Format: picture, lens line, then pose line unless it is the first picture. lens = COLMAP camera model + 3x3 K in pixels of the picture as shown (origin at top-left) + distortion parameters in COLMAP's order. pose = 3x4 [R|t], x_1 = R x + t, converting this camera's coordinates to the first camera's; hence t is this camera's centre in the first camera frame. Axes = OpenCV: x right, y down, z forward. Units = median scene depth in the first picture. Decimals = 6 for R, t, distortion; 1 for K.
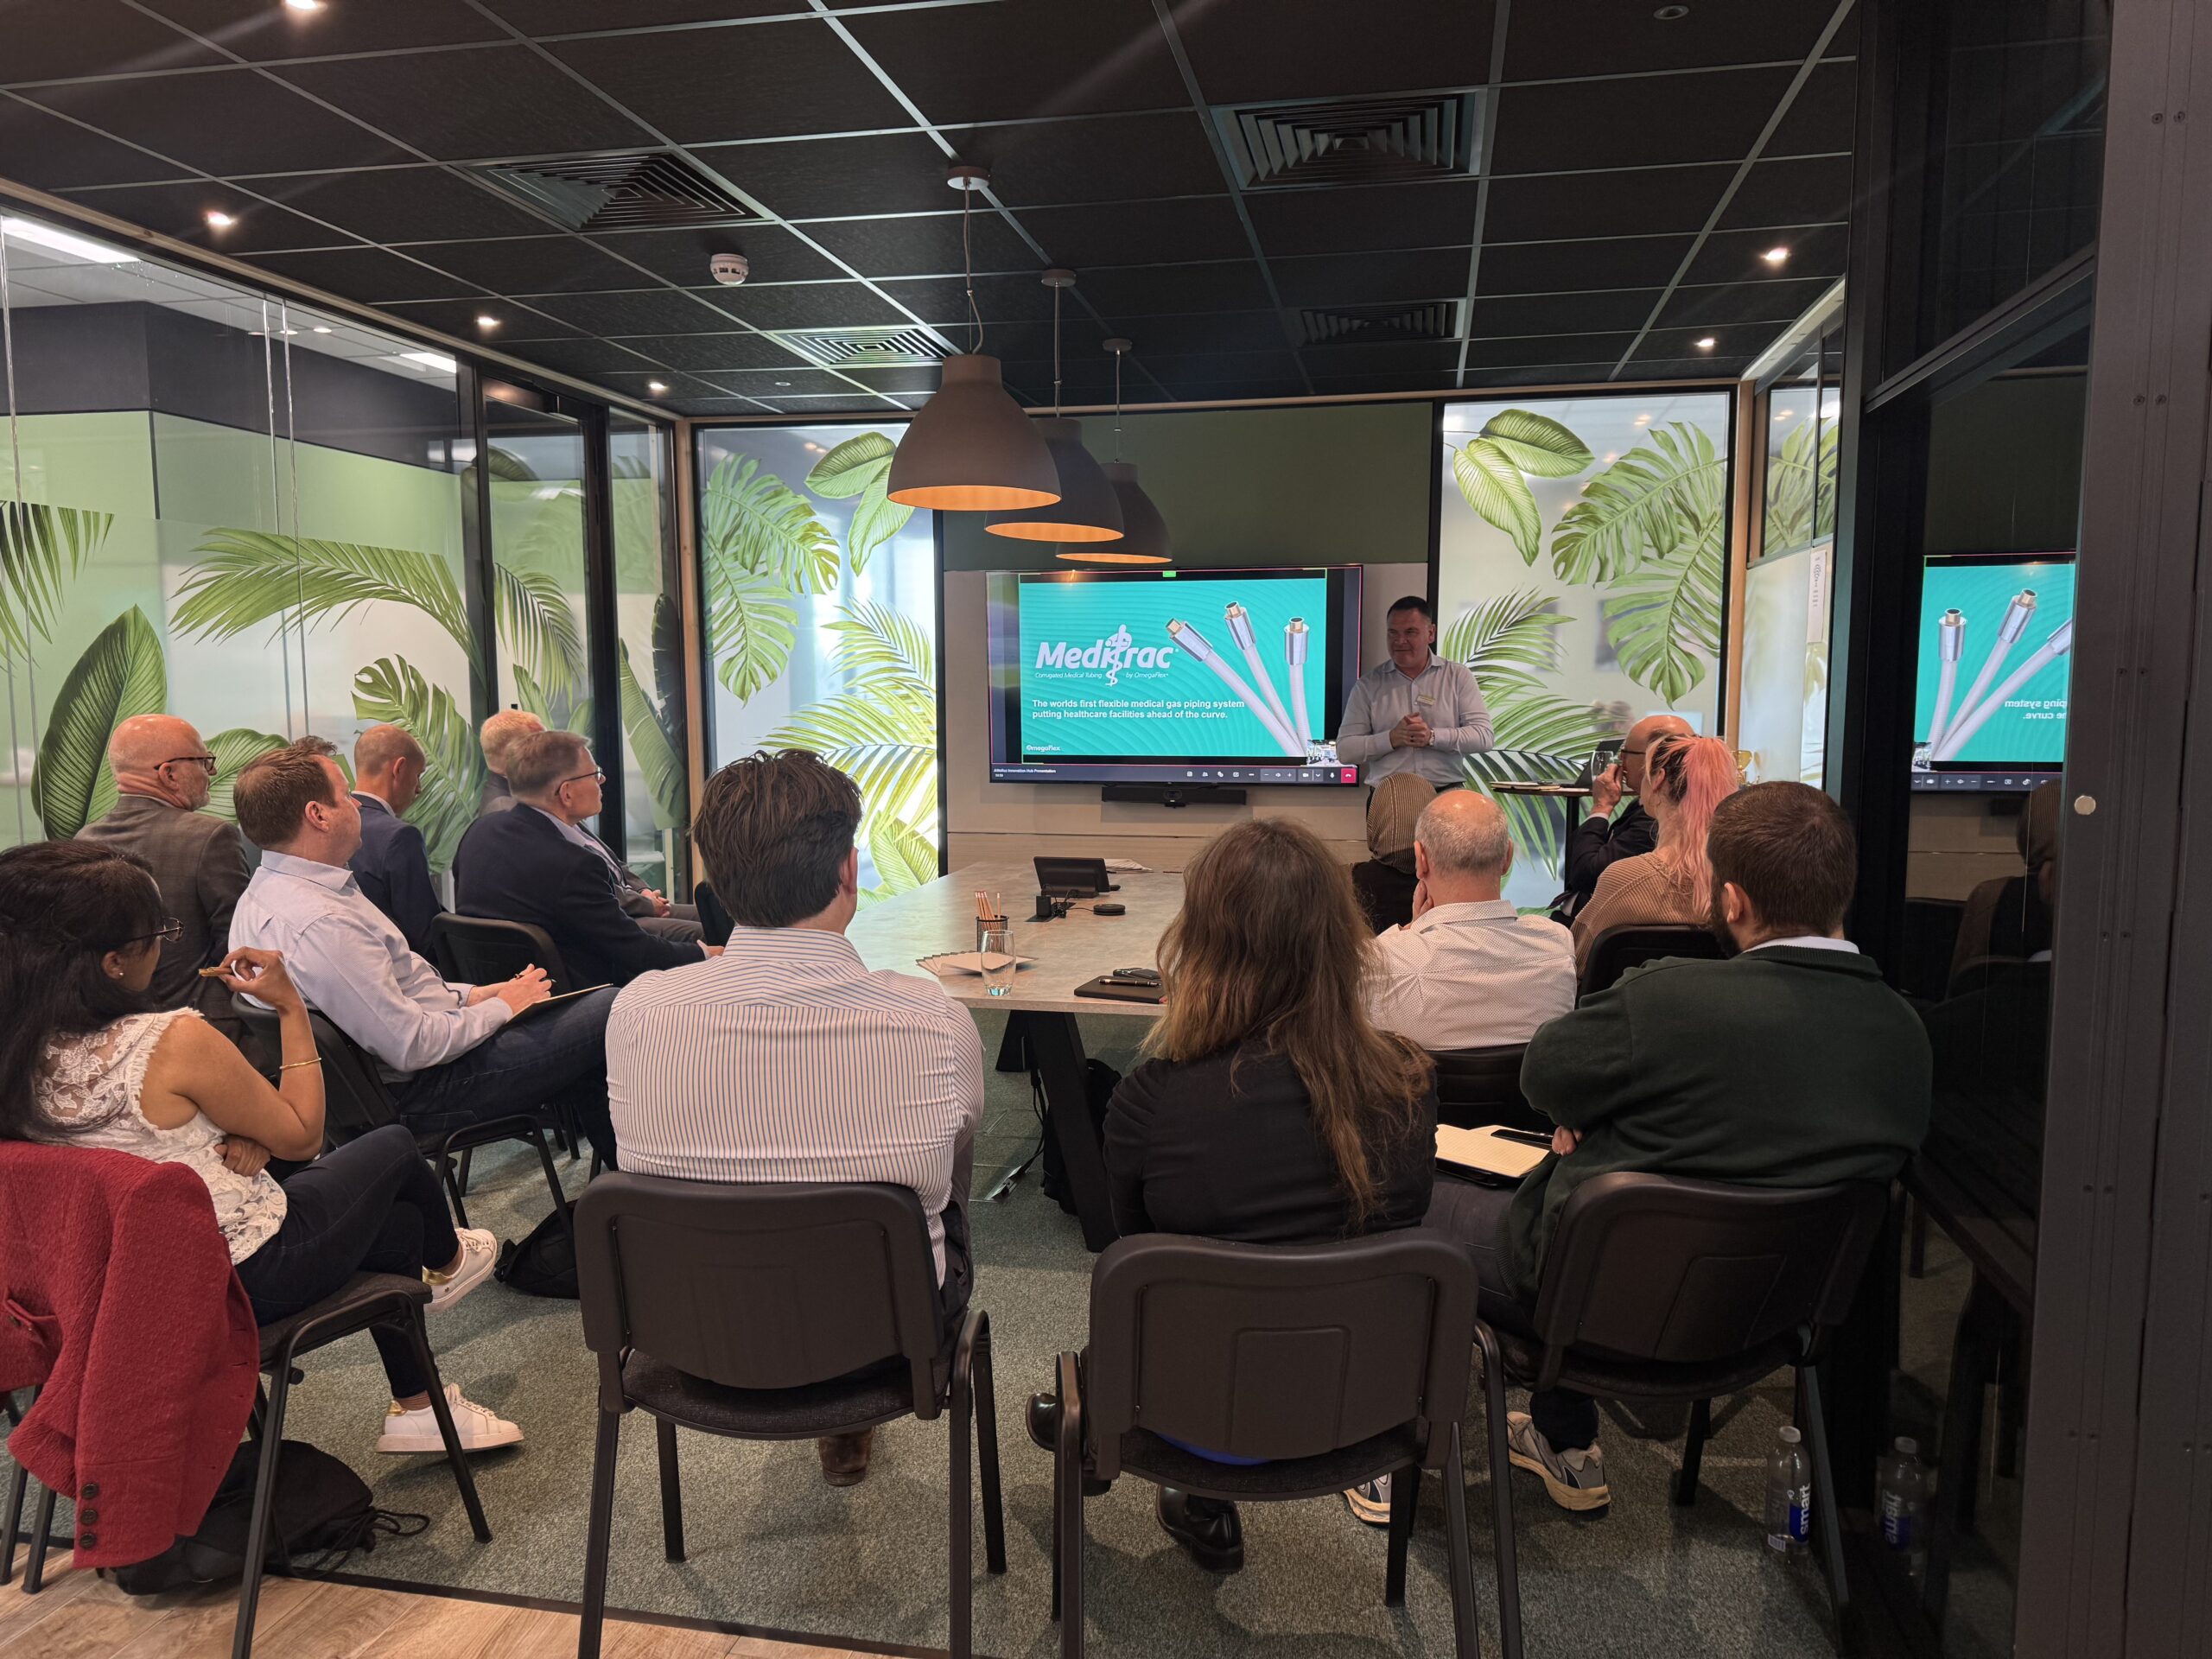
lens RADIAL K [[1545.2, 0, 1072.2], [0, 1545.2, 871.2], [0, 0, 1]] dist [0.061937, -0.058855]
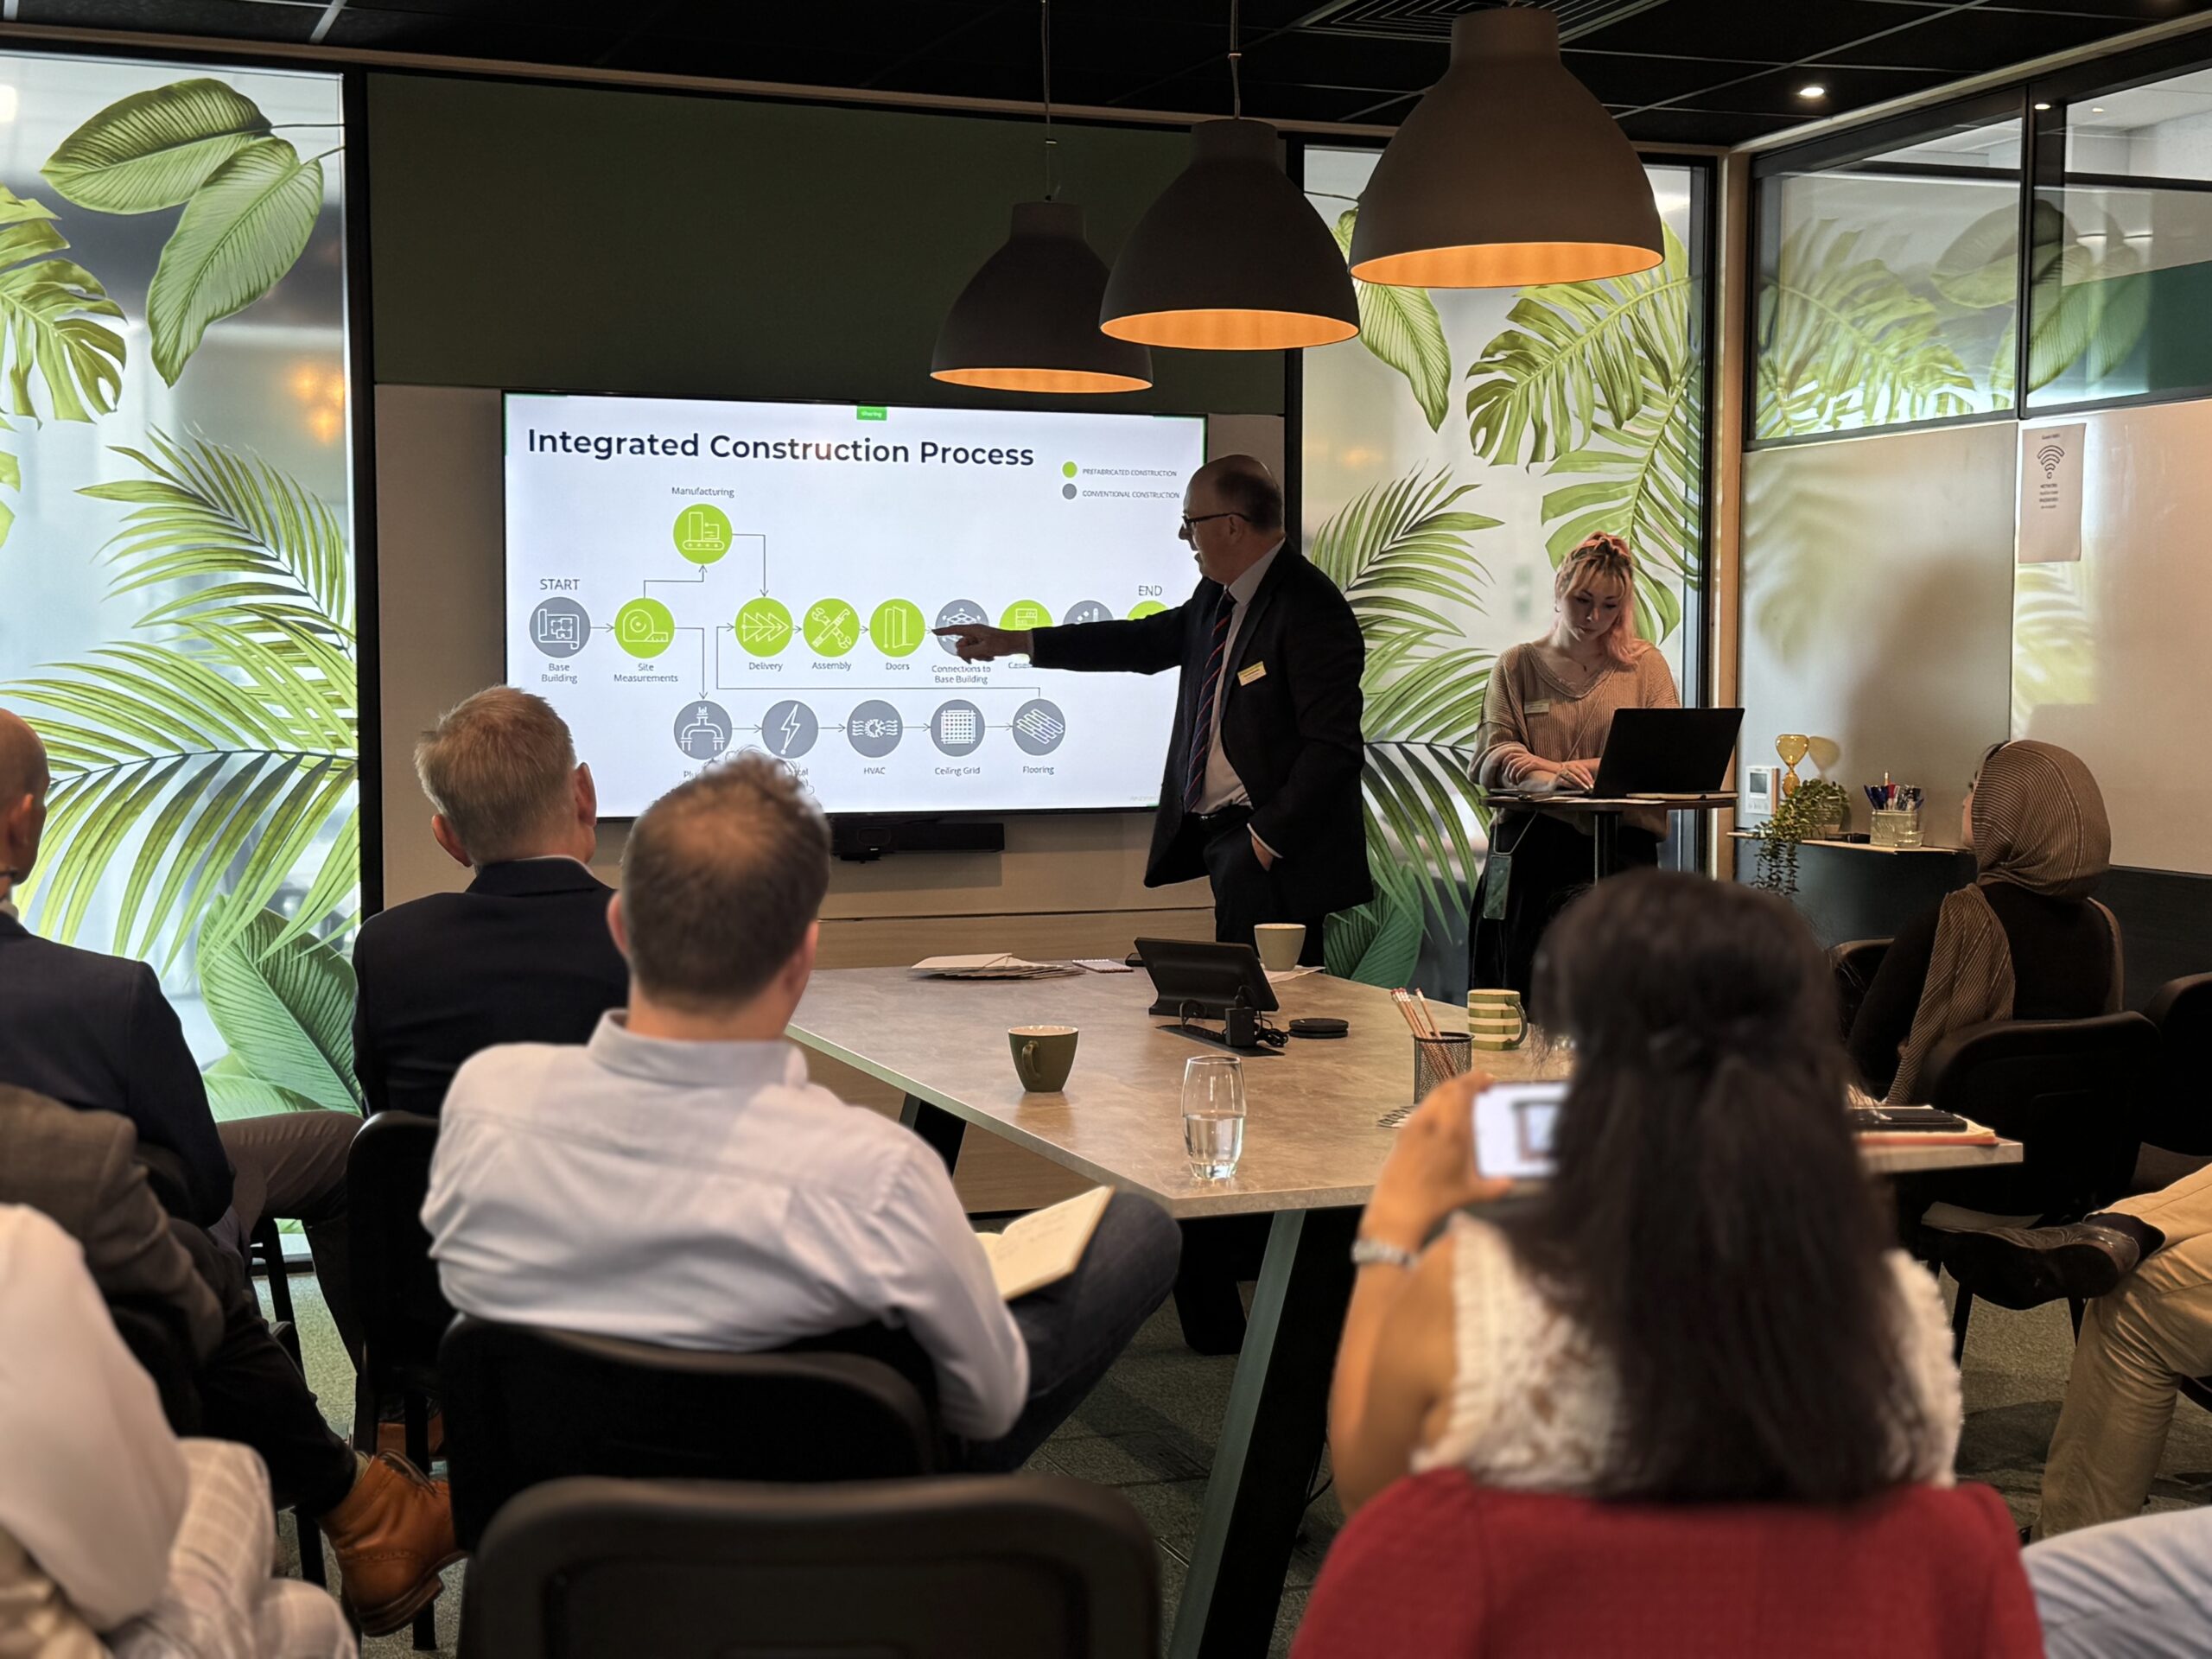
lens RADIAL K [[3036.1, 0, 1101.0], [0, 3036.1, 843.6], [0, 0, 1]] dist [0.100705, 0.000000]
pose [[0.844196, -0.032420, 0.535053, -0.438188], [0.059082, 0.997715, -0.032765, -0.009492], [-0.532768, 0.059272, 0.844183, 0.101049]]
